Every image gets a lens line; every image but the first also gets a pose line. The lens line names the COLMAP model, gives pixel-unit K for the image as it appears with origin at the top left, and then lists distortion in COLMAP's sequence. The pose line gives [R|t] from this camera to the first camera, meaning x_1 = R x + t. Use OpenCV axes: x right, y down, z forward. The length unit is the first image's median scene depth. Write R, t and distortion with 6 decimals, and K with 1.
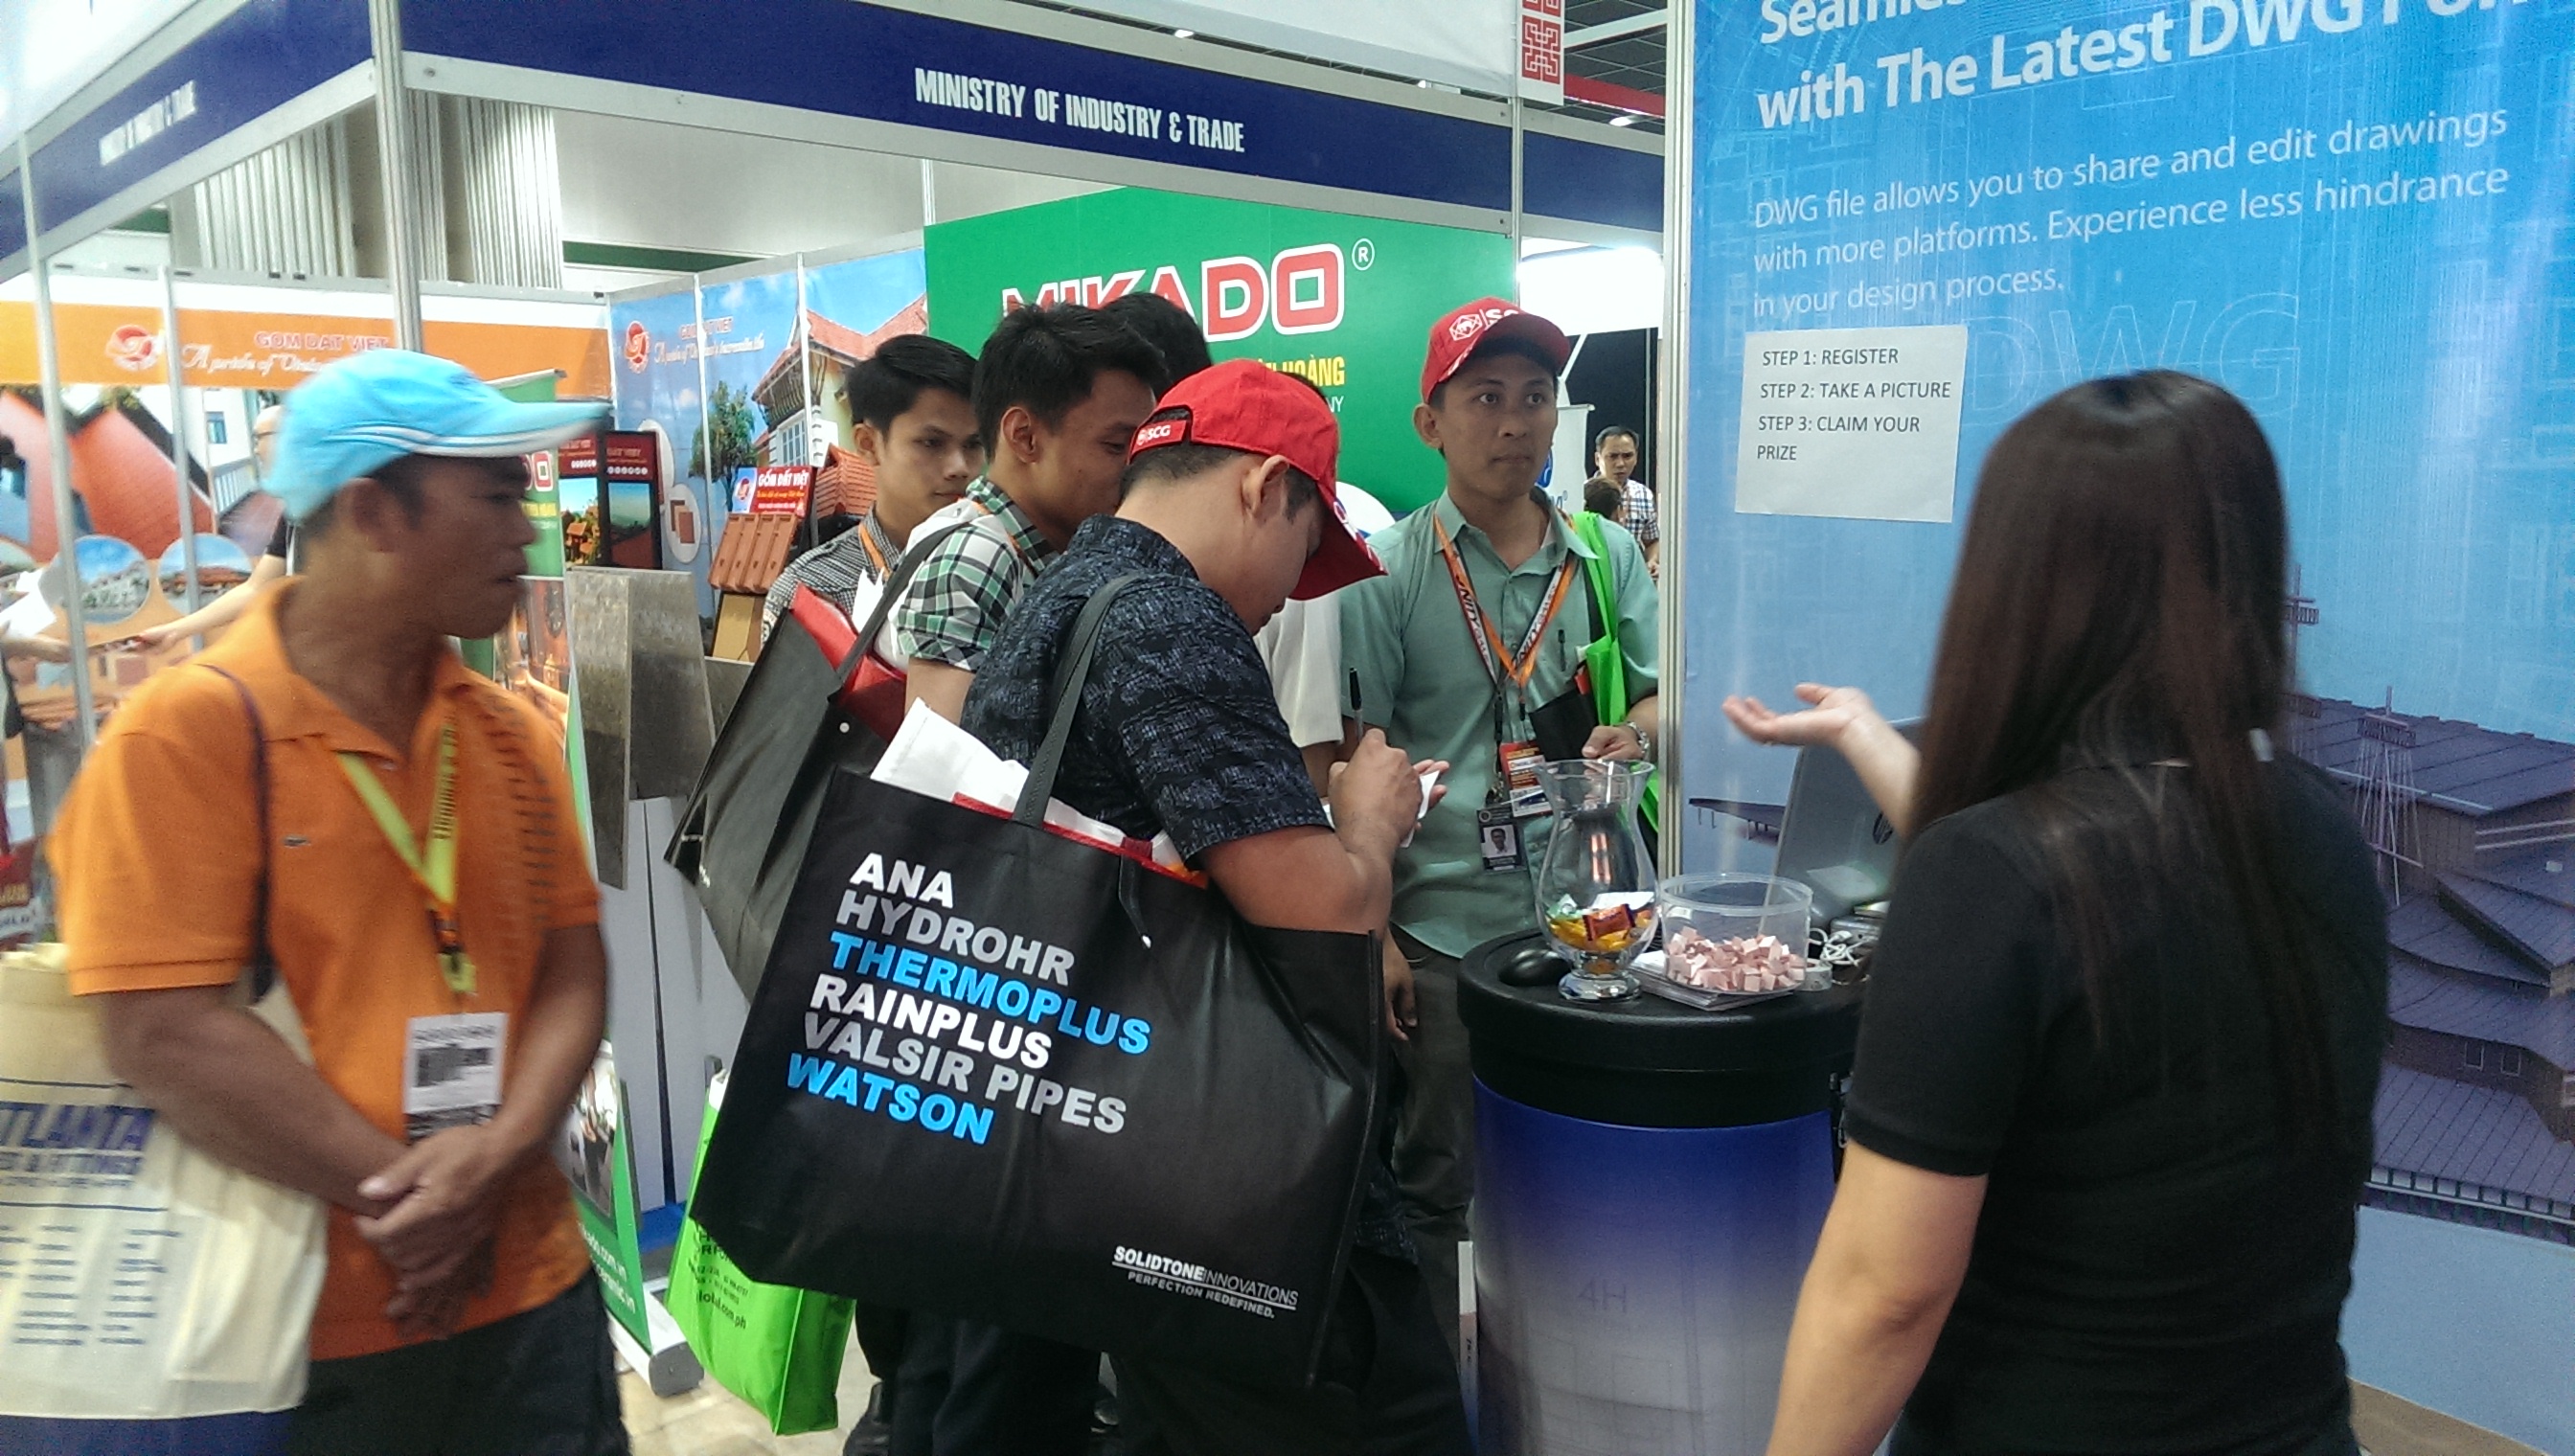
lens RADIAL K [[1918.8, 0, 1276.7], [0, 1918.8, 742.8], [0, 0, 1]] dist [0.031020, -0.021158]
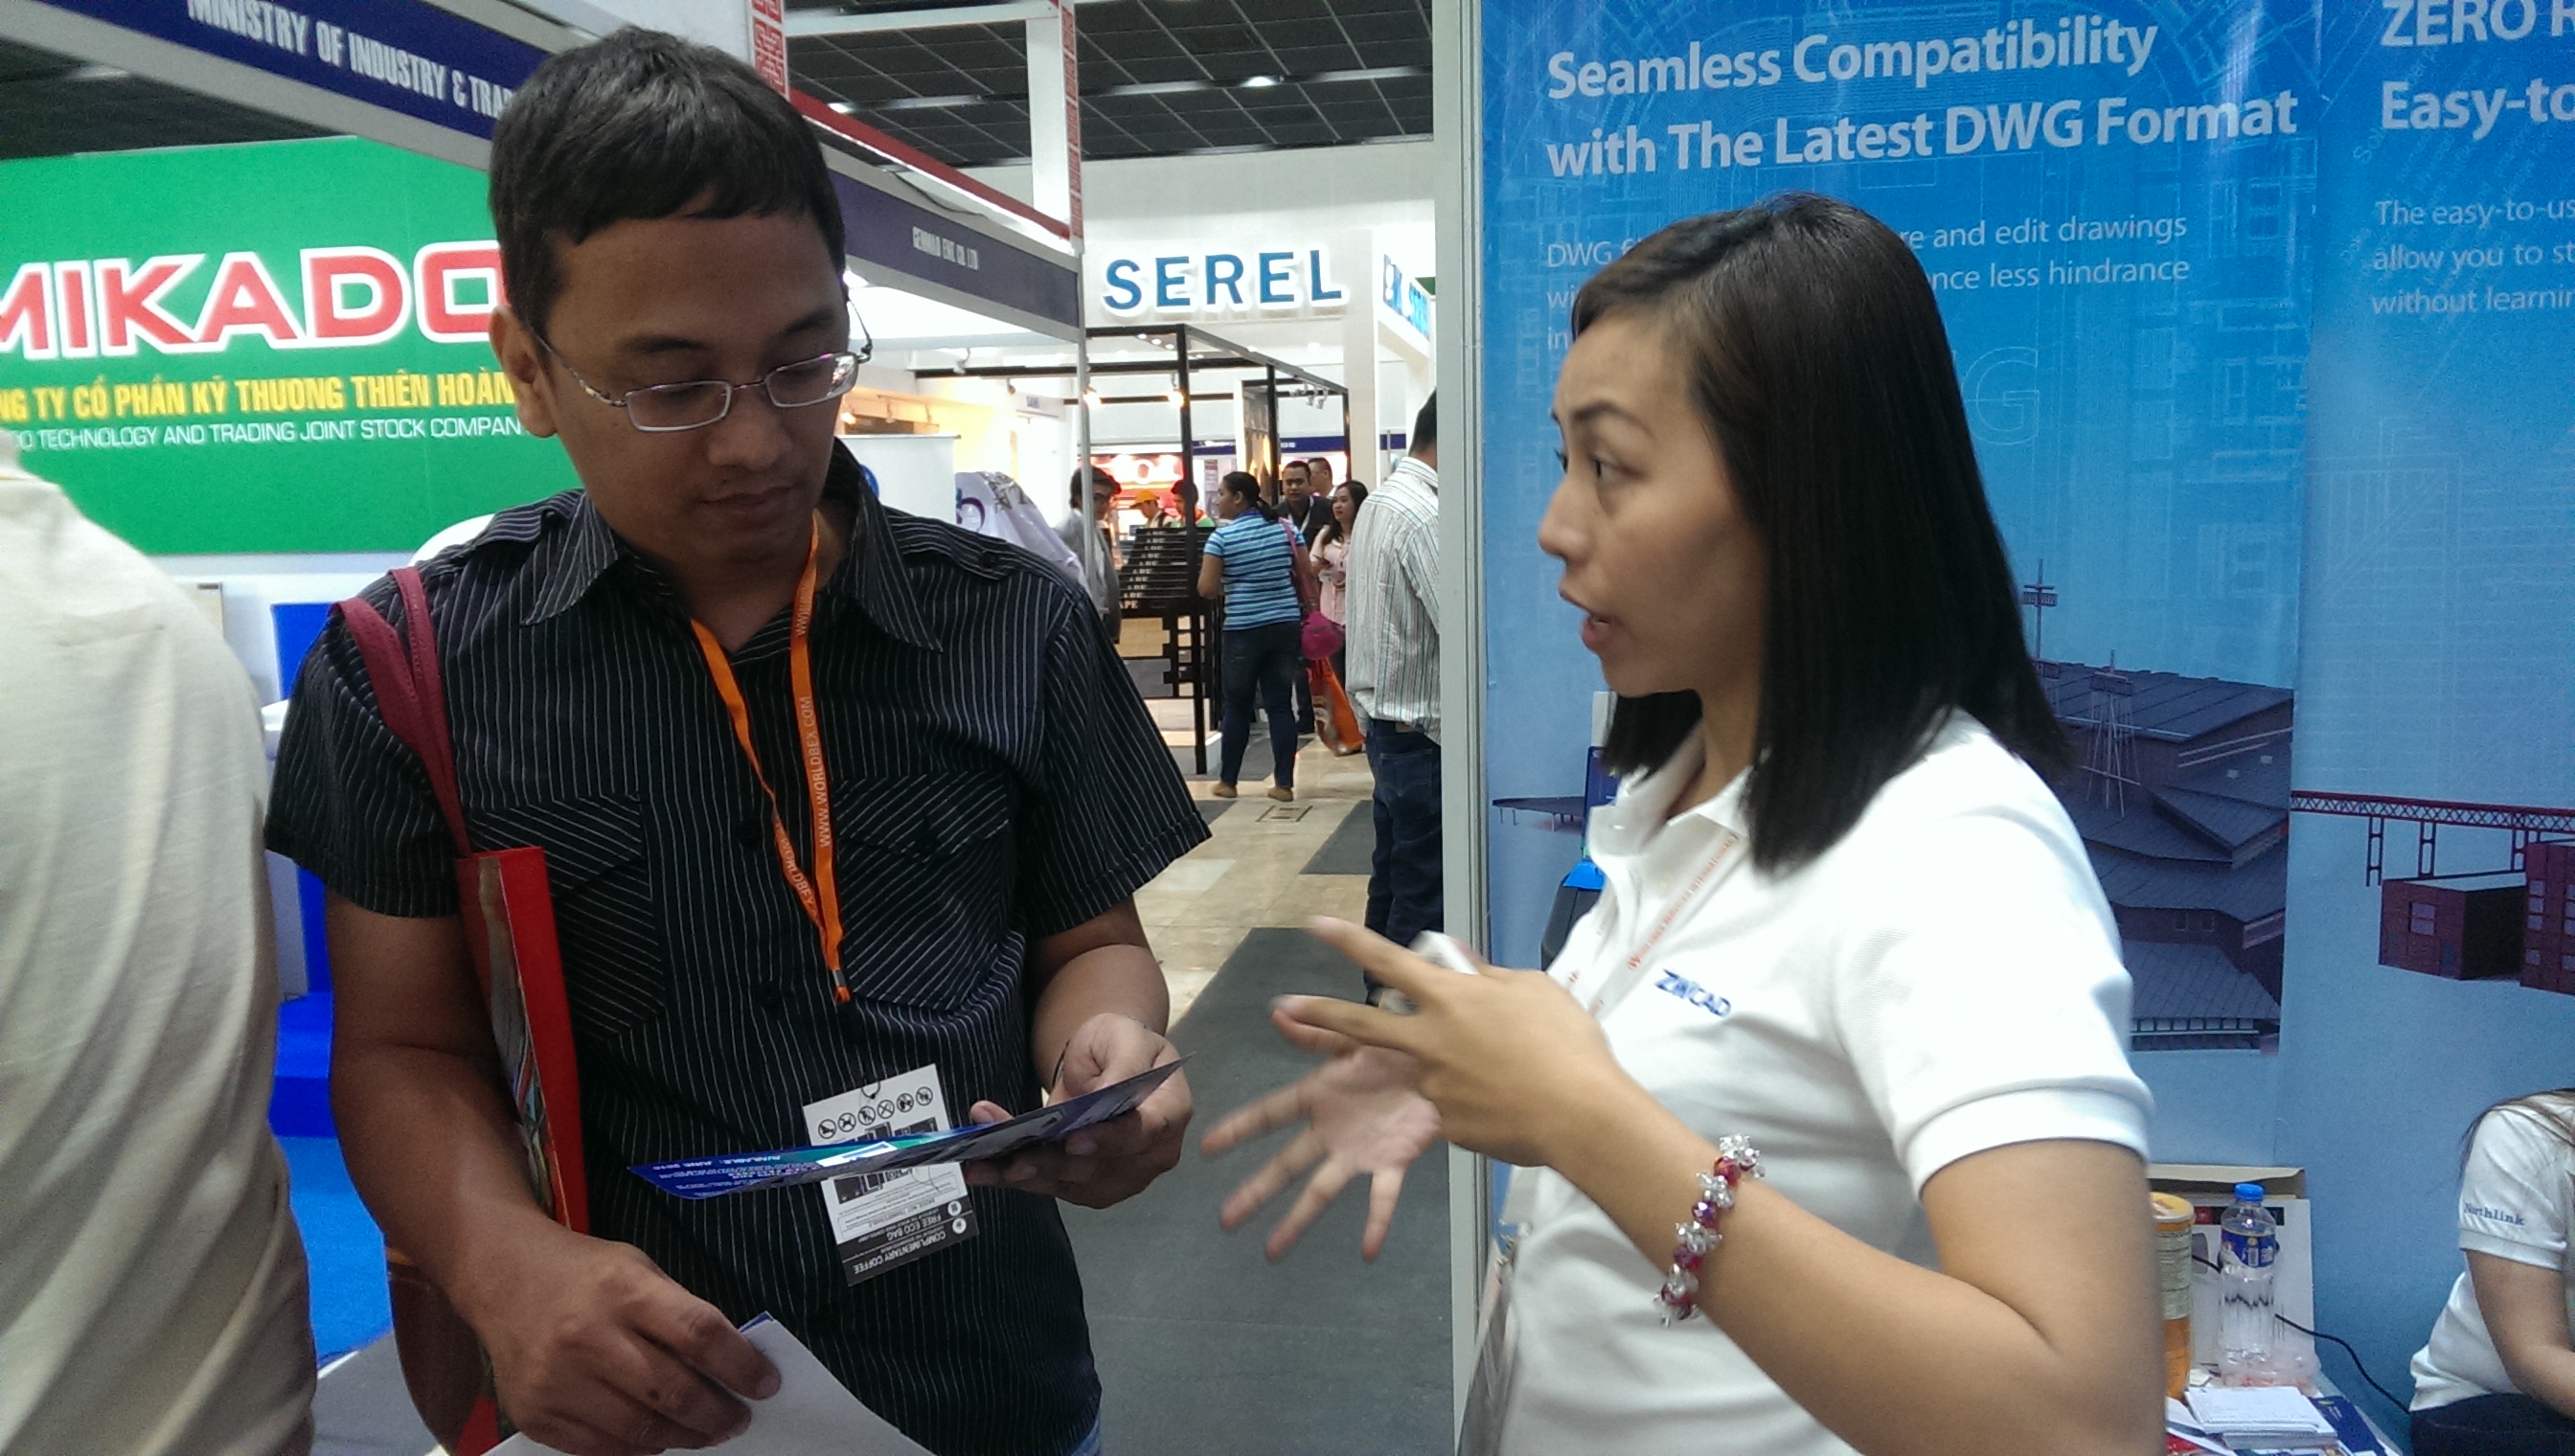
lens RADIAL K [[1918.8, 0, 1283.4], [0, 1918.8, 717.0], [0, 0, 1]] dist [0.031020, -0.021158]
pose [[0.810115, -0.075407, 0.581402, -0.583895], [0.091348, 0.995817, 0.001872, -0.034605], [-0.579111, 0.051593, 0.813614, 0.245139]]
